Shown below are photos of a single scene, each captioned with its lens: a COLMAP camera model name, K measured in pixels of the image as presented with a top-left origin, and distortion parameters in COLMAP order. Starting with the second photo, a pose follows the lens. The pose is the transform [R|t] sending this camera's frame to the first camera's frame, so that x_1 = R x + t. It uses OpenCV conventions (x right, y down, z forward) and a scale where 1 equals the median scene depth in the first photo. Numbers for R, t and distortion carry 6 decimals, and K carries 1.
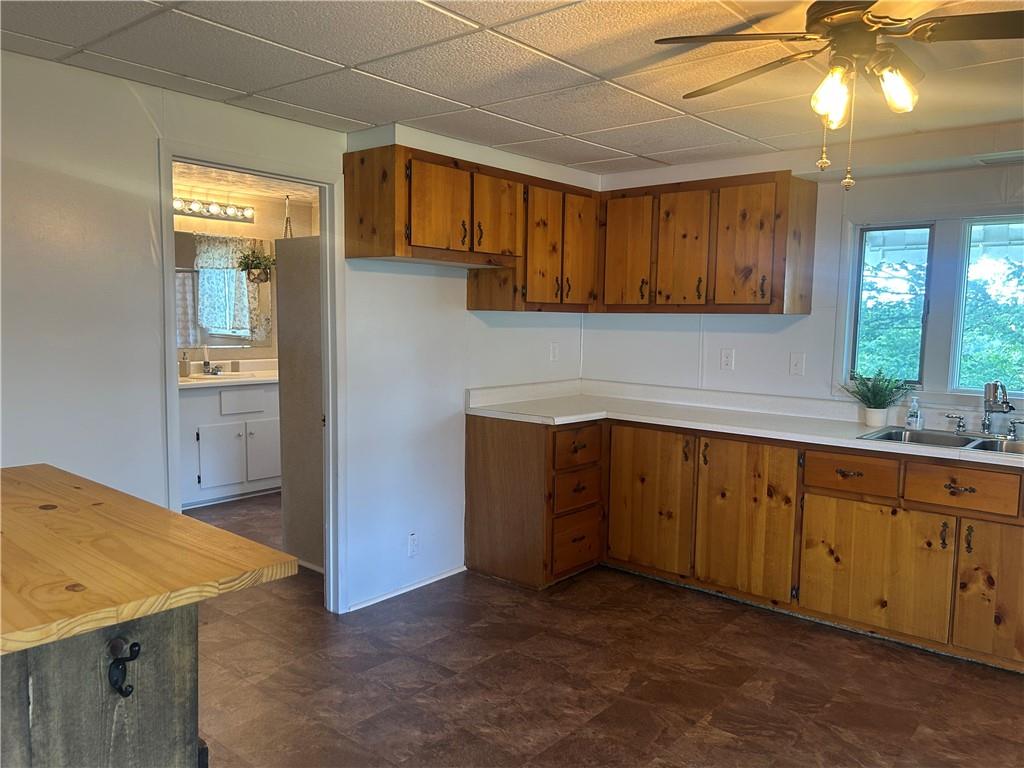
lens RADIAL K [[778.5, 0, 507.3], [0, 778.5, 392.3], [0, 0, 1]] dist [0.068408, -0.077597]
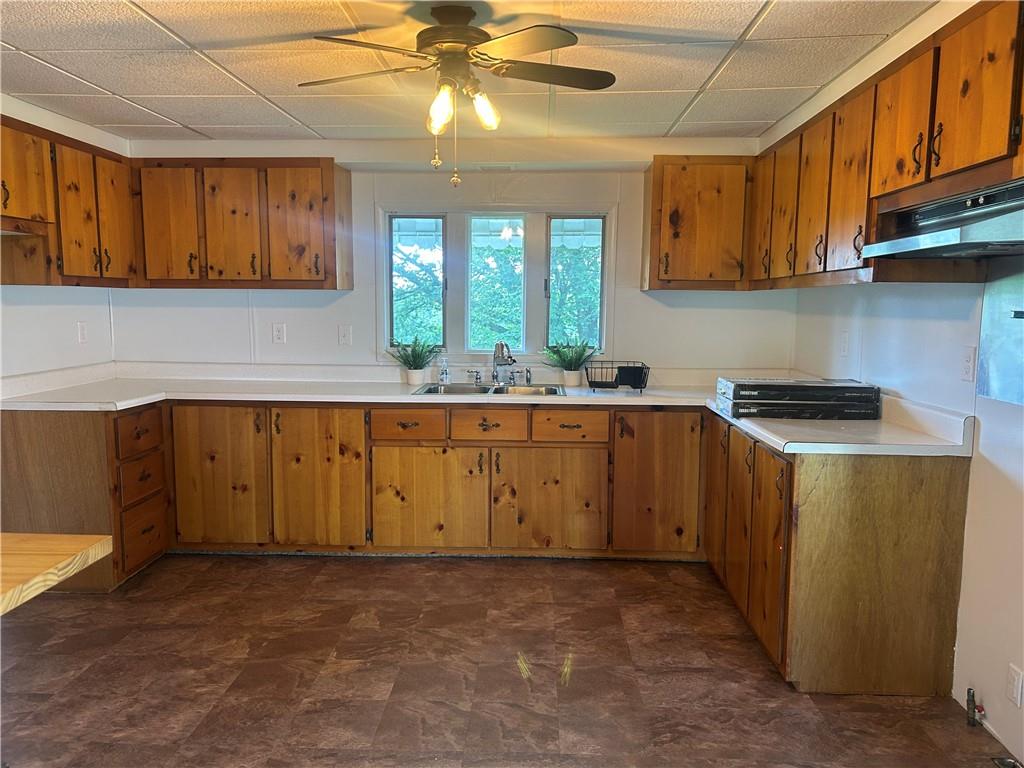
lens RADIAL K [[778.5, 0, 507.3], [0, 778.5, 392.3], [0, 0, 1]] dist [0.068408, -0.077597]
pose [[0.789039, -0.083582, 0.608632, -0.153169], [0.068225, 0.996495, 0.048399, 0.008288], [-0.610544, 0.003335, 0.791976, -0.018998]]
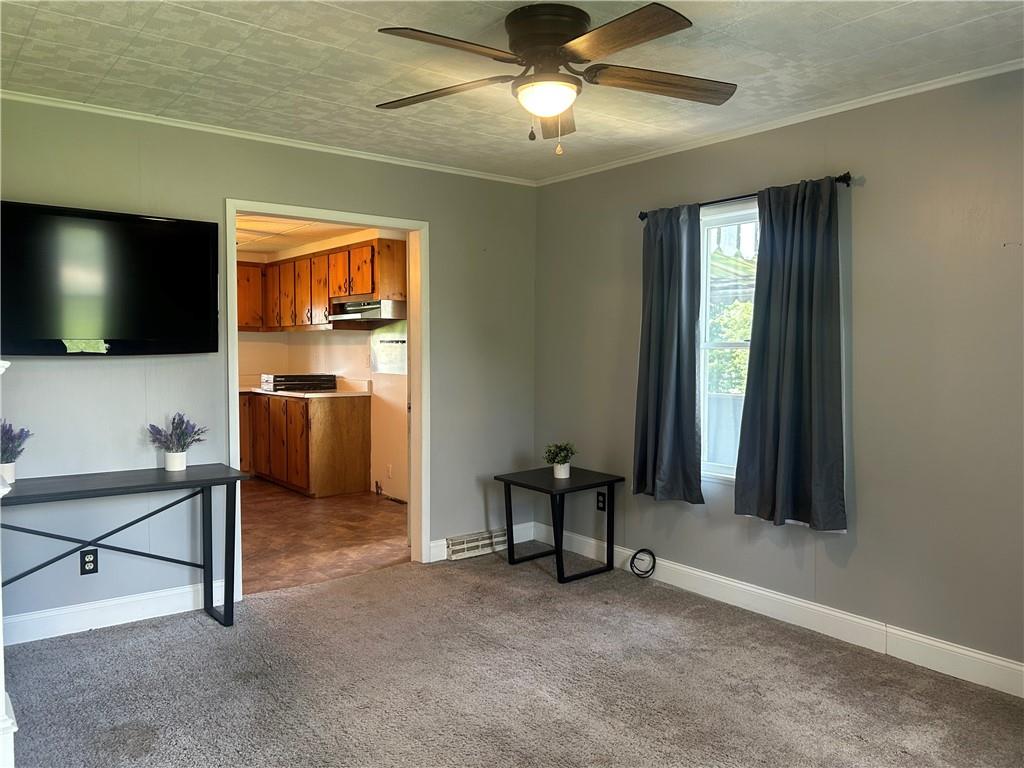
lens RADIAL K [[778.5, 0, 507.3], [0, 778.5, 392.3], [0, 0, 1]] dist [0.068408, -0.077597]
pose [[0.209958, -0.075335, 0.974804, -1.198830], [0.098159, 0.993614, 0.055647, 0.052517], [-0.972770, 0.084003, 0.216012, -0.454423]]
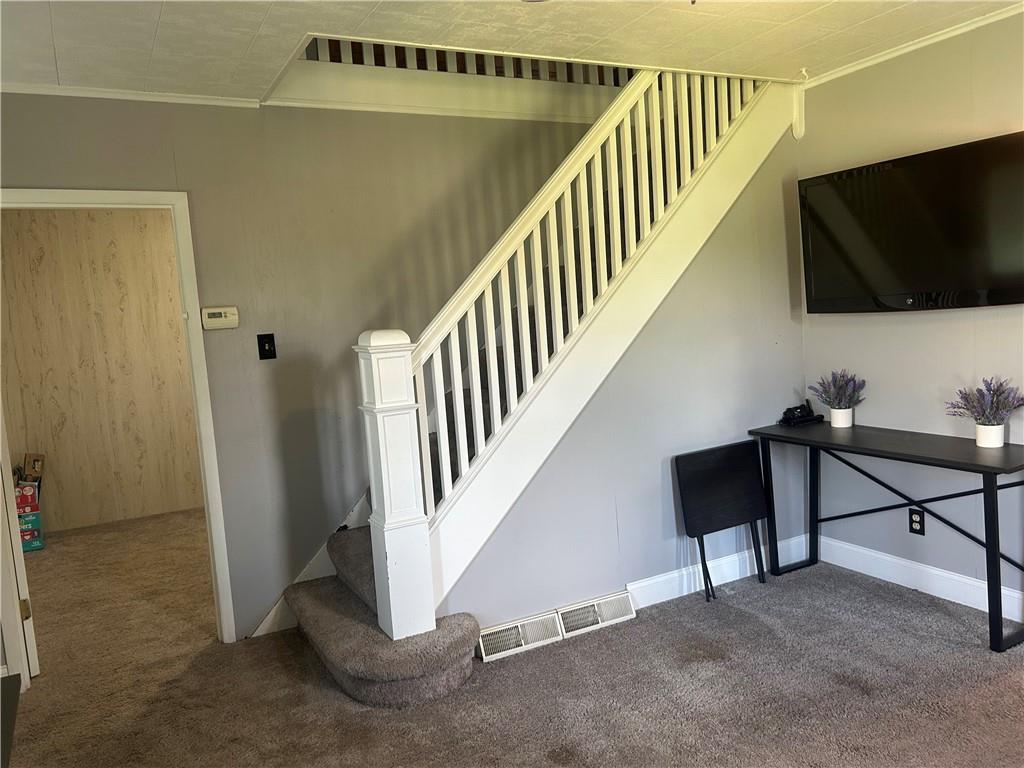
lens RADIAL K [[776.2, 0, 510.3], [0, 776.2, 397.8], [0, 0, 1]] dist [0.044891, -0.046404]
pose [[0.928247, -0.036794, -0.370140, -0.444559], [0.044485, 0.998935, 0.012263, 0.082866], [0.369294, -0.027849, 0.928895, -0.788909]]
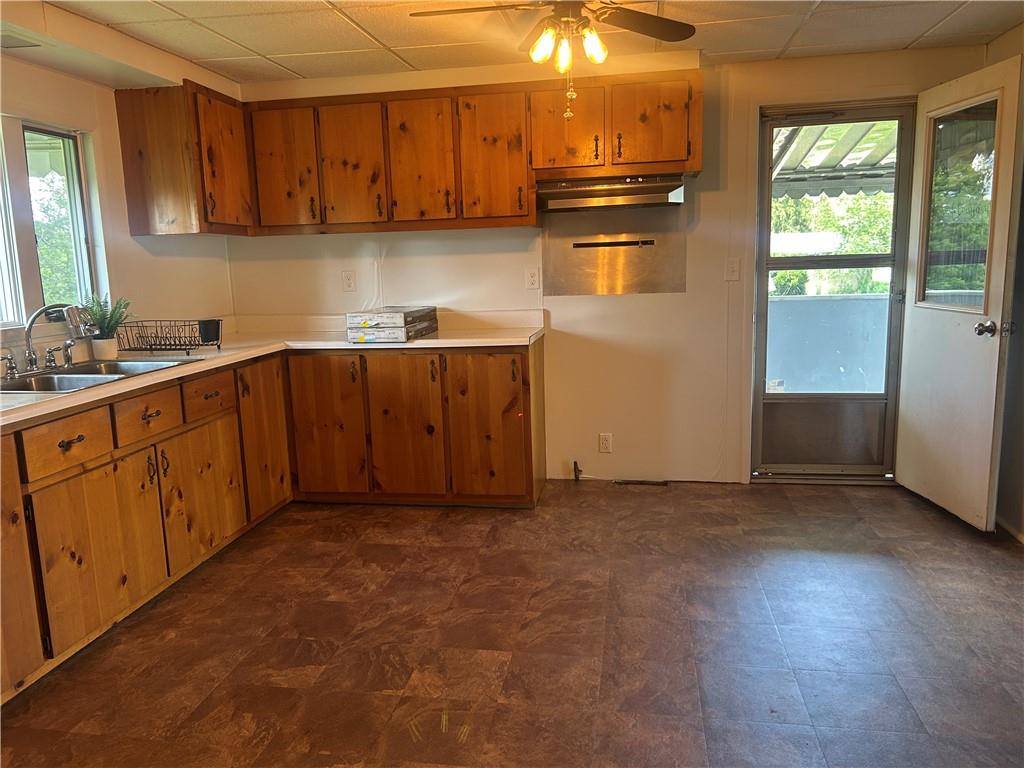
lens RADIAL K [[769.0, 0, 512.0], [0, 769.0, 384.0], [0, 0, 1]] dist [0.086812, -0.107116]
pose [[-0.510449, -0.141211, 0.848234, -0.383410], [0.108846, 0.967880, 0.226630, -0.069593], [-0.852991, 0.208010, -0.478683, 0.966077]]
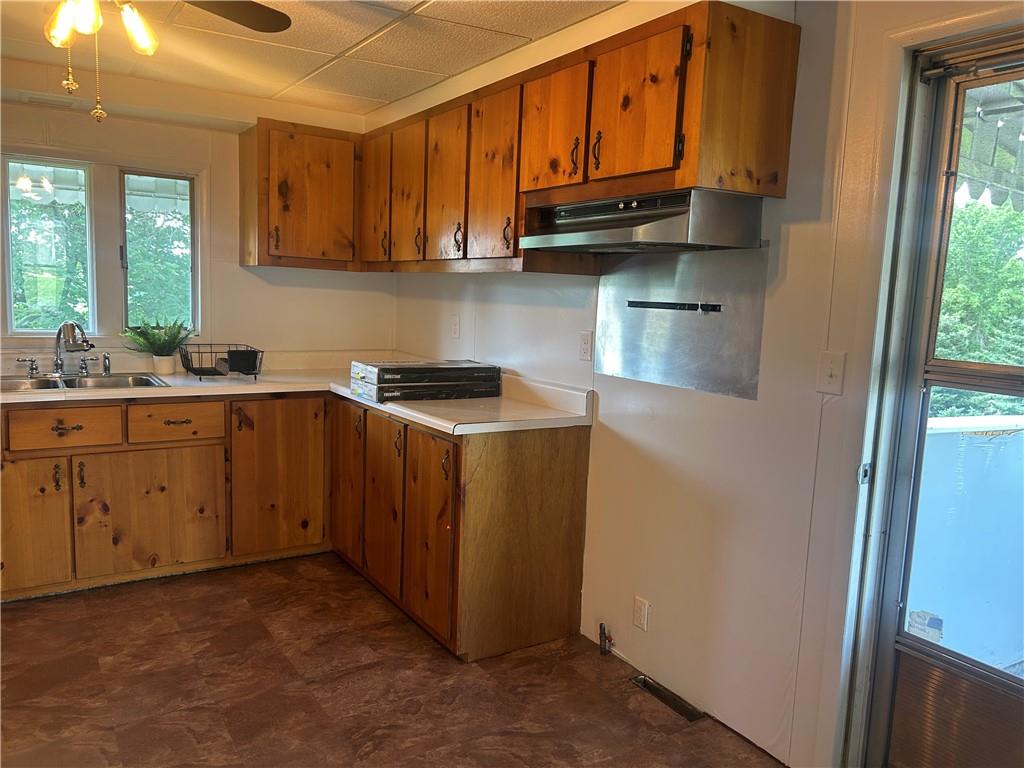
lens RADIAL K [[778.5, 0, 507.3], [0, 778.5, 392.3], [0, 0, 1]] dist [0.068408, -0.077597]
pose [[0.300661, -0.132021, 0.944549, -0.191284], [0.062849, 0.990963, 0.118503, -0.008423], [-0.951658, 0.023735, 0.306241, 0.132456]]
